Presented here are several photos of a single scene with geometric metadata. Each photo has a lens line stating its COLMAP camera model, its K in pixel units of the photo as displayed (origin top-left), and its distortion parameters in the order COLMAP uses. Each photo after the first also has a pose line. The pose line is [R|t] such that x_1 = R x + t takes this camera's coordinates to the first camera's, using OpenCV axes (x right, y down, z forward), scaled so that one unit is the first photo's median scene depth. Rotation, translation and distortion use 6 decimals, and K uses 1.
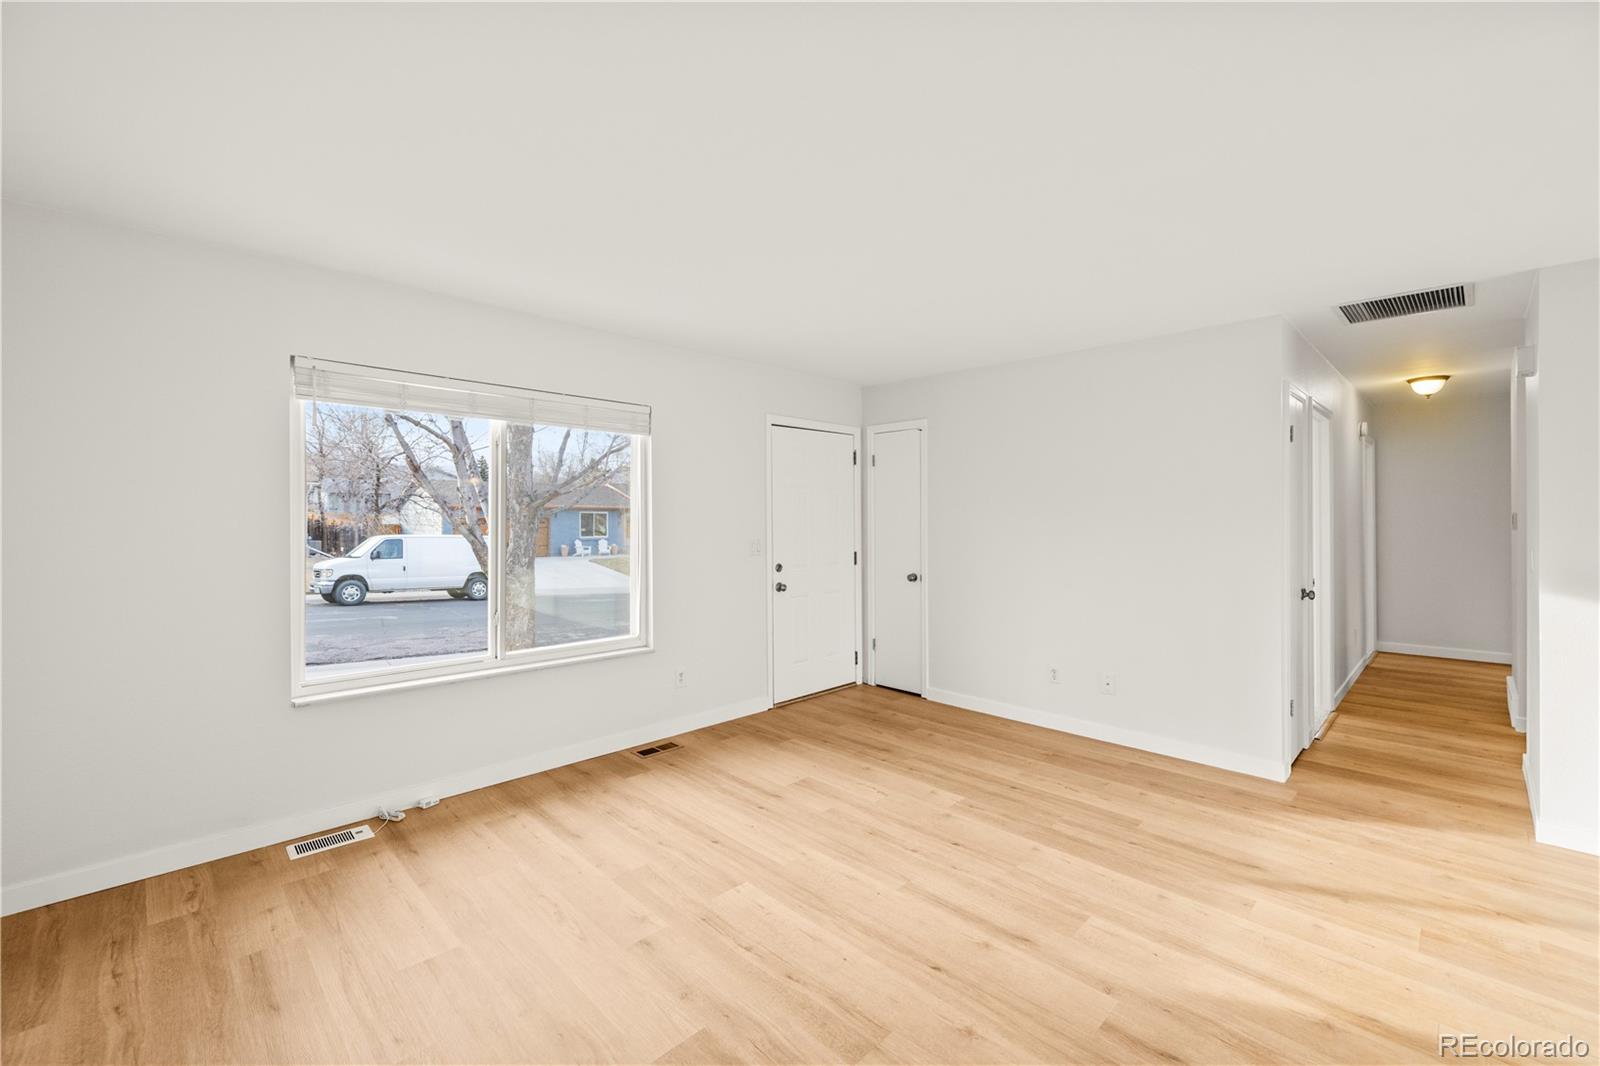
lens RADIAL K [[676.2, 0, 804.2], [0, 676.2, 516.1], [0, 0, 1]] dist [0.002246, -0.000227]
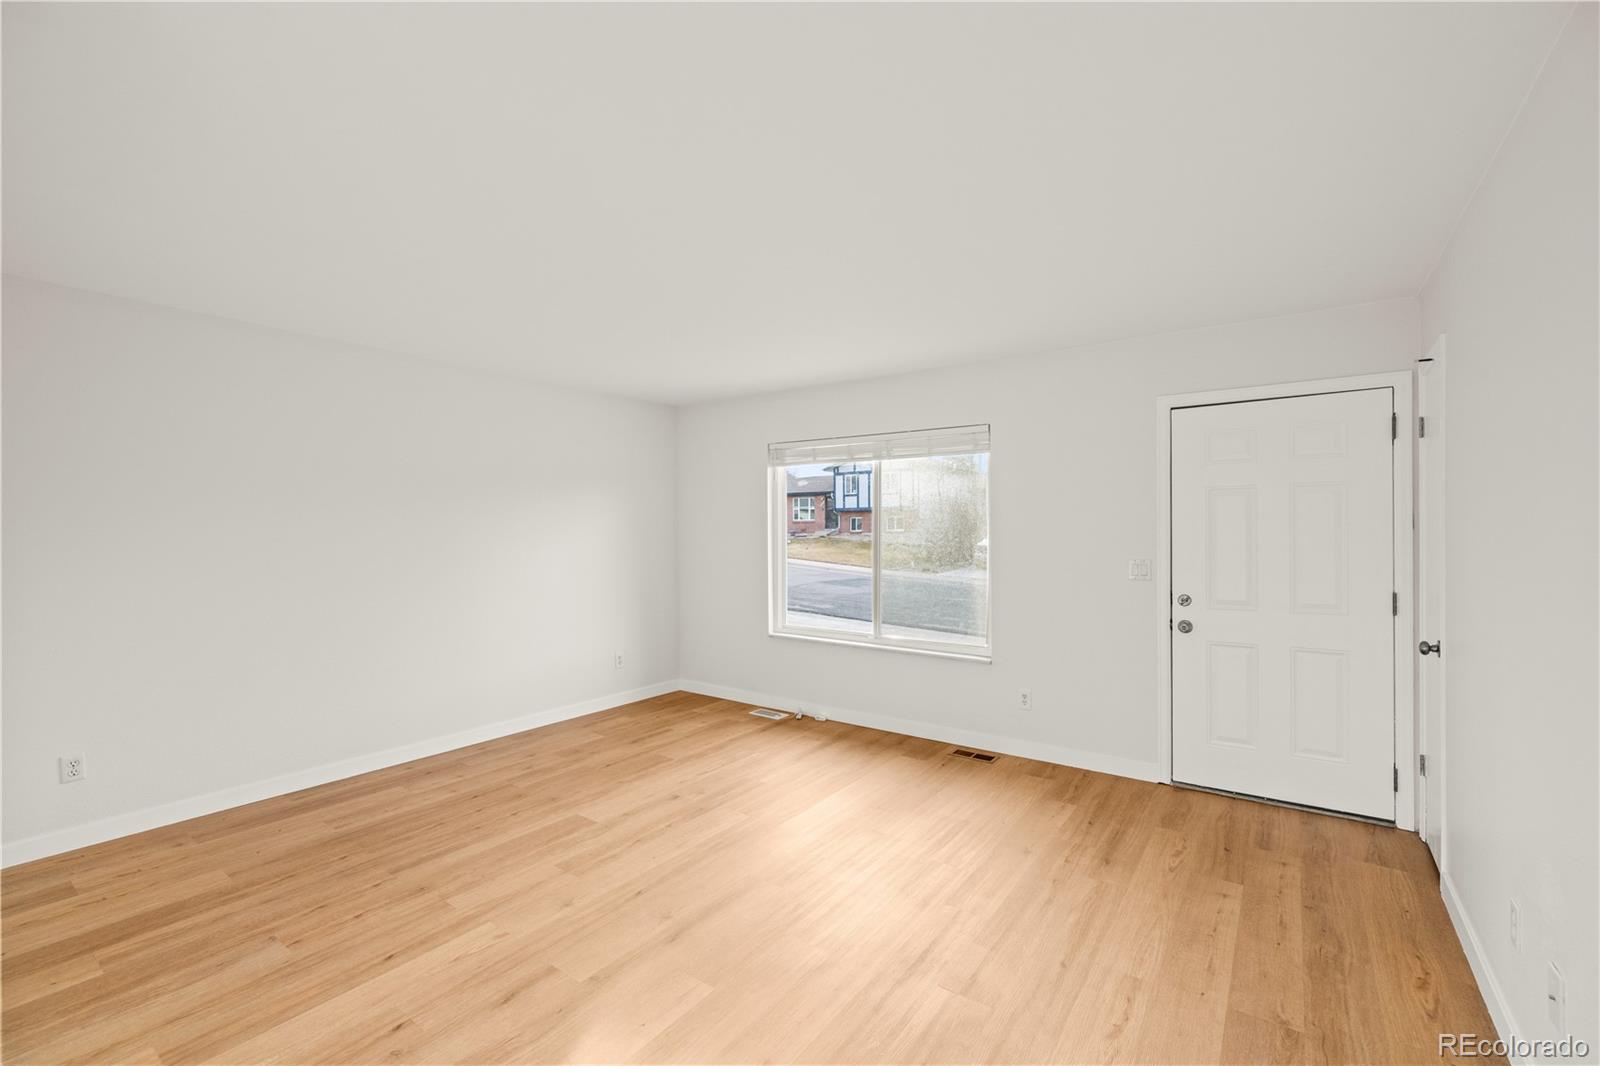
lens RADIAL K [[676.2, 0, 799.8], [0, 676.2, 540.6], [0, 0, 1]] dist [0.002246, -0.000227]
pose [[0.153927, 0.009105, -0.988040, 0.774944], [0.002156, 0.999952, 0.009551, 0.003782], [0.988080, -0.003600, 0.153900, 0.582531]]
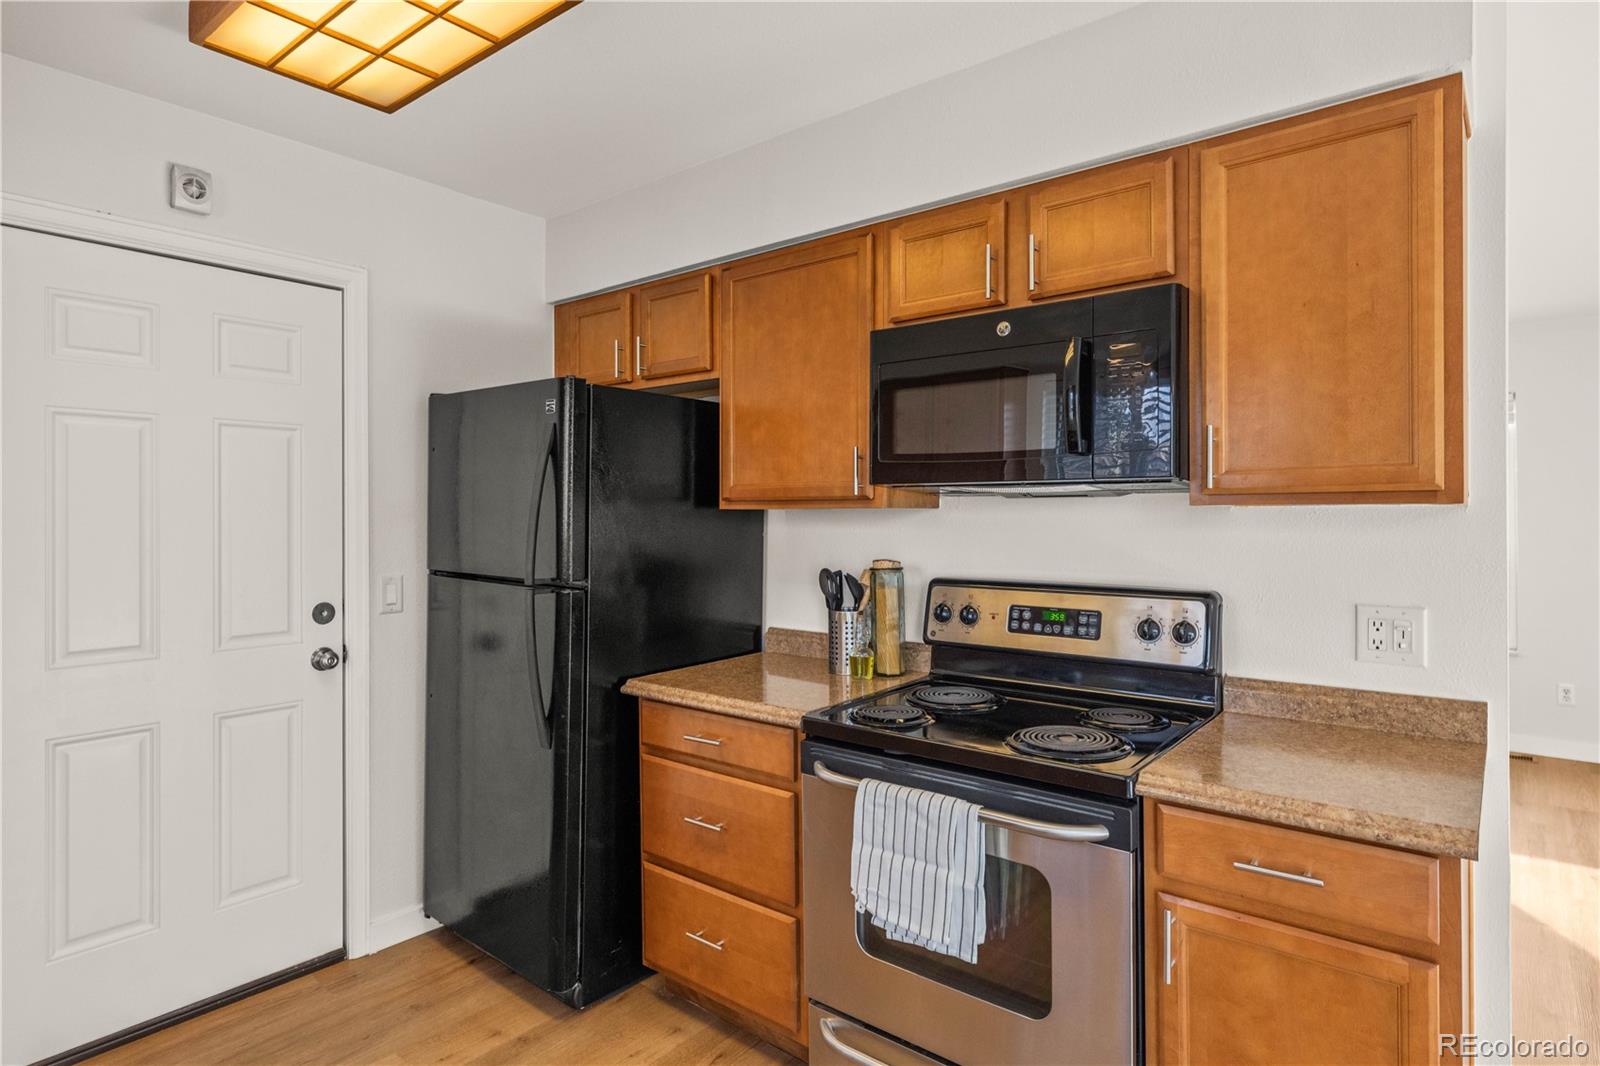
lens RADIAL K [[862.9, 0, 798.6], [0, 862.9, 516.5], [0, 0, 1]] dist [0.001742, 0.000070]
pose [[0.099858, 0.002020, -0.995000, 0.898728], [-0.000602, 0.999998, 0.001970, 0.006548], [0.995002, 0.000402, 0.099859, -0.103964]]
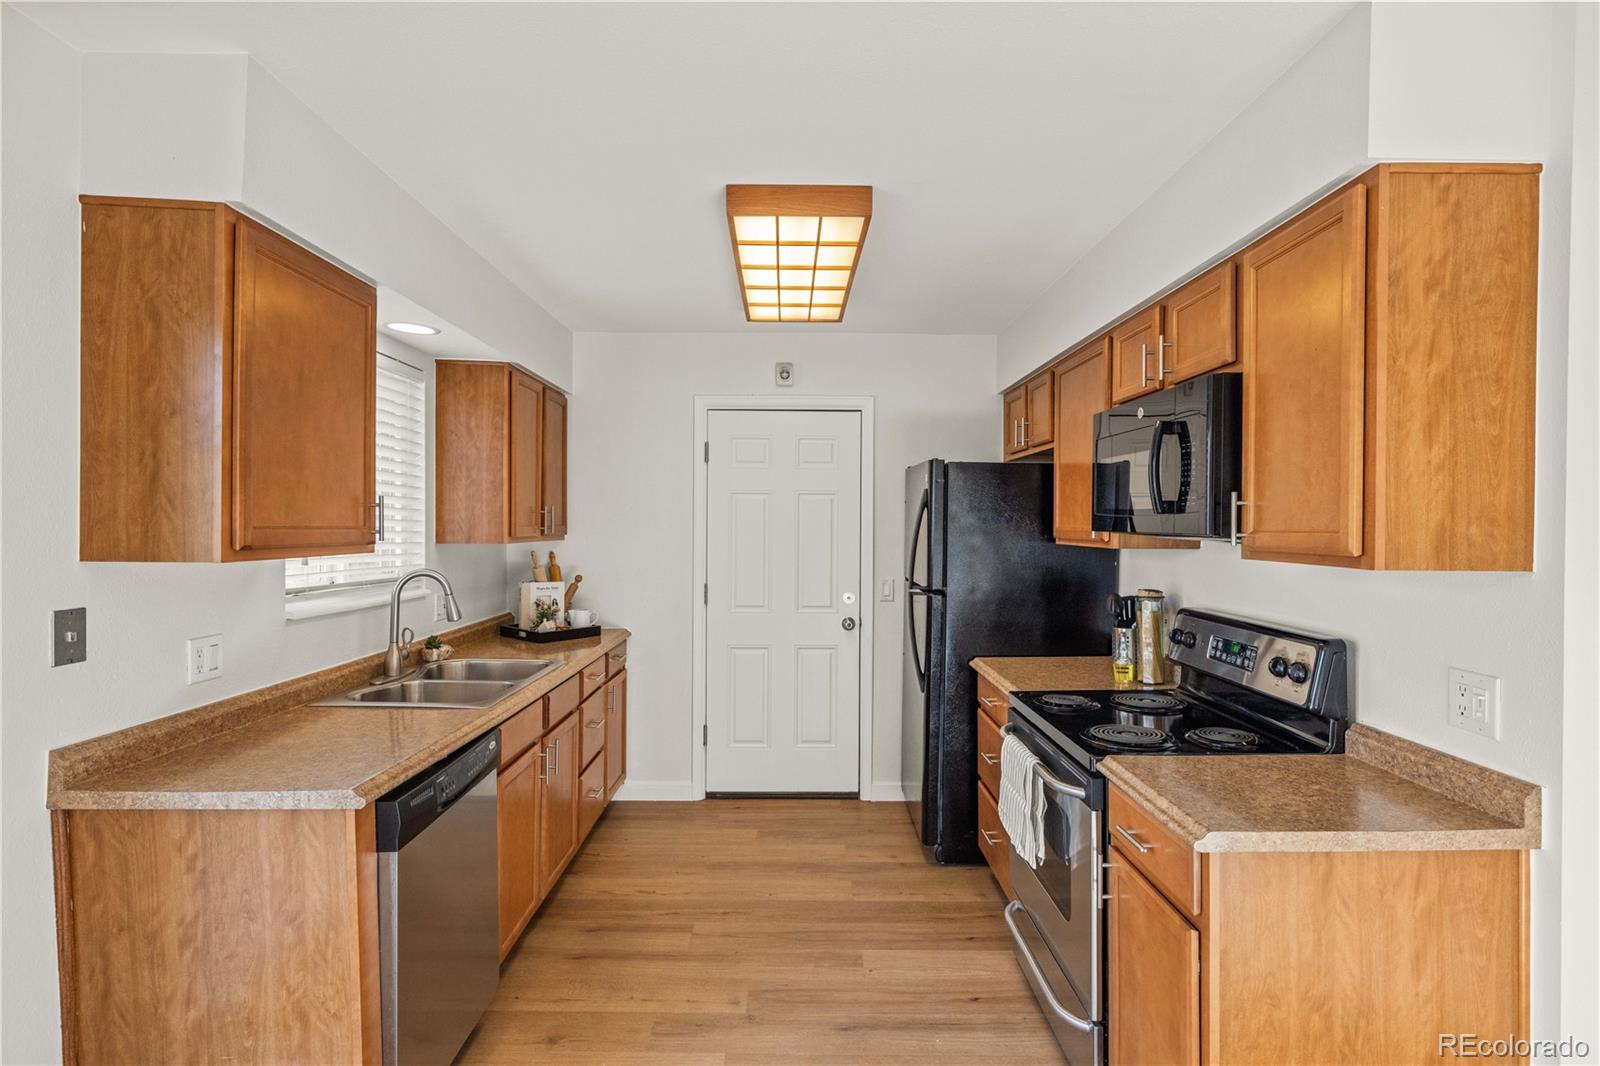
lens RADIAL K [[793.2, 0, 802.4], [0, 793.2, 528.4], [0, 0, 1]] dist [-0.005178, 0.002734]
pose [[-0.703731, 0.001799, -0.710464, 1.003995], [-0.006901, 0.999932, 0.009369, -0.020339], [0.710433, 0.011496, -0.703671, 0.302767]]
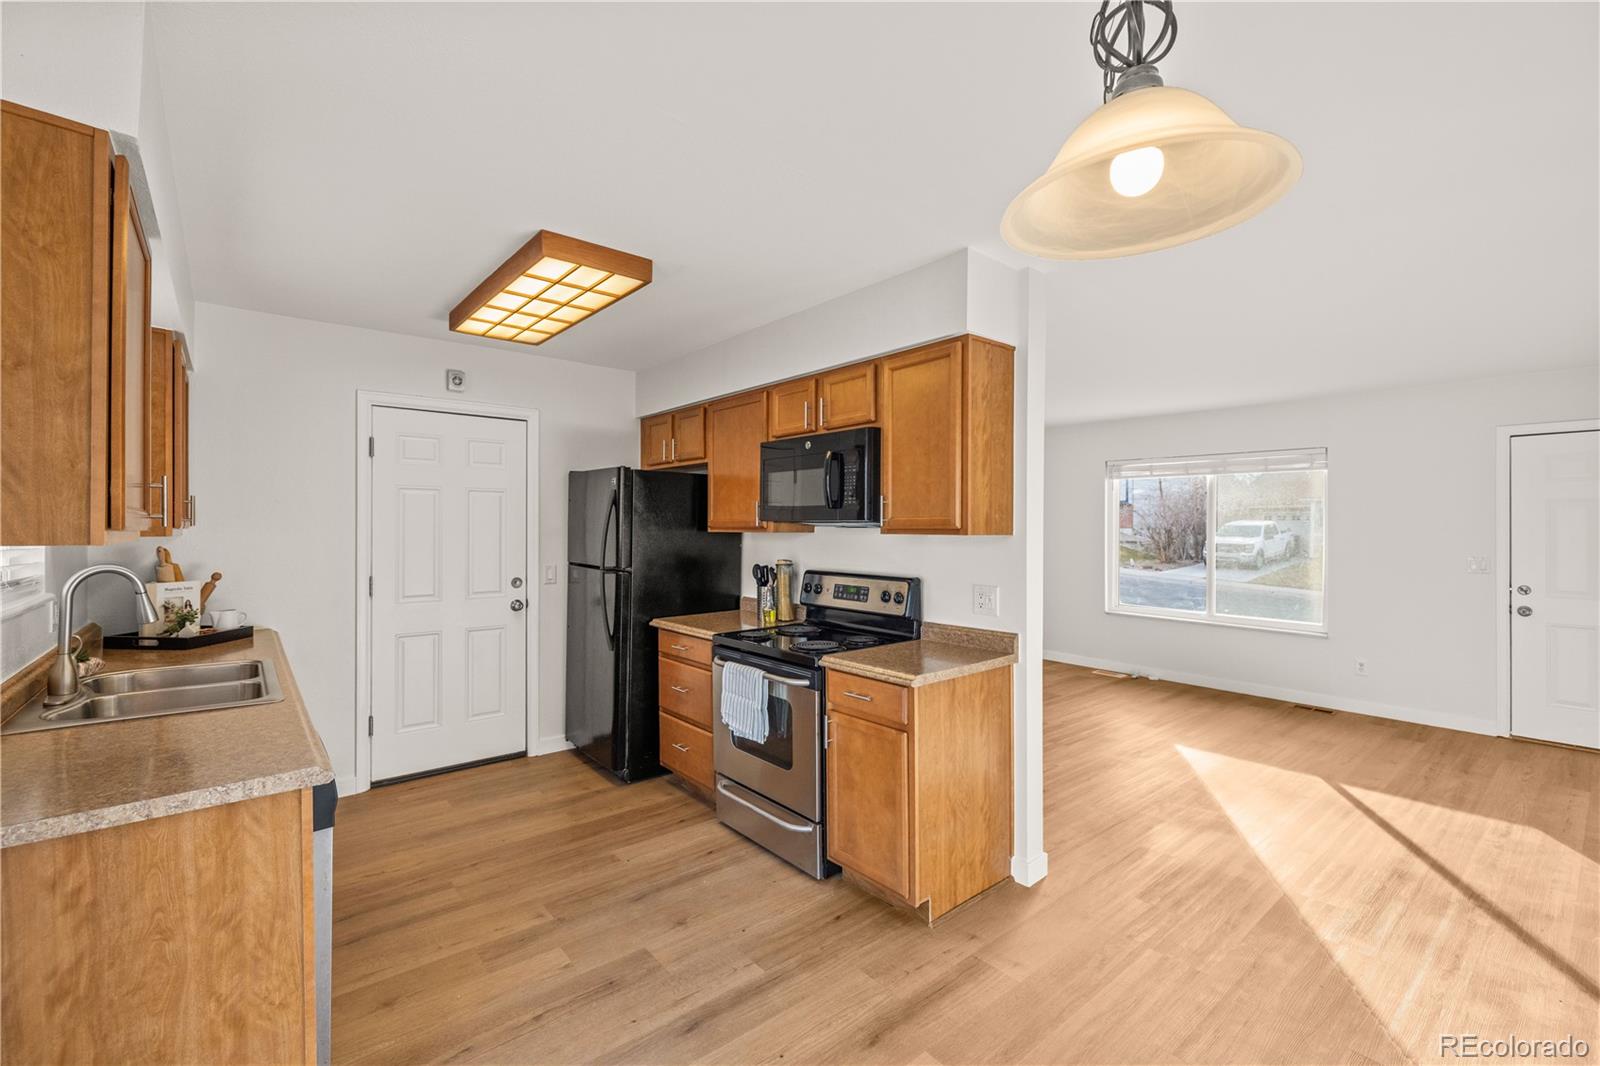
lens RADIAL K [[683.4, 0, 801.3], [0, 683.4, 528.8], [0, 0, 1]] dist [0.001823, -0.000323]
pose [[-0.092682, 0.002305, -0.995693, 1.211079], [-0.005113, 0.999983, 0.002791, -0.005780], [0.995683, 0.005349, -0.092668, 0.132949]]
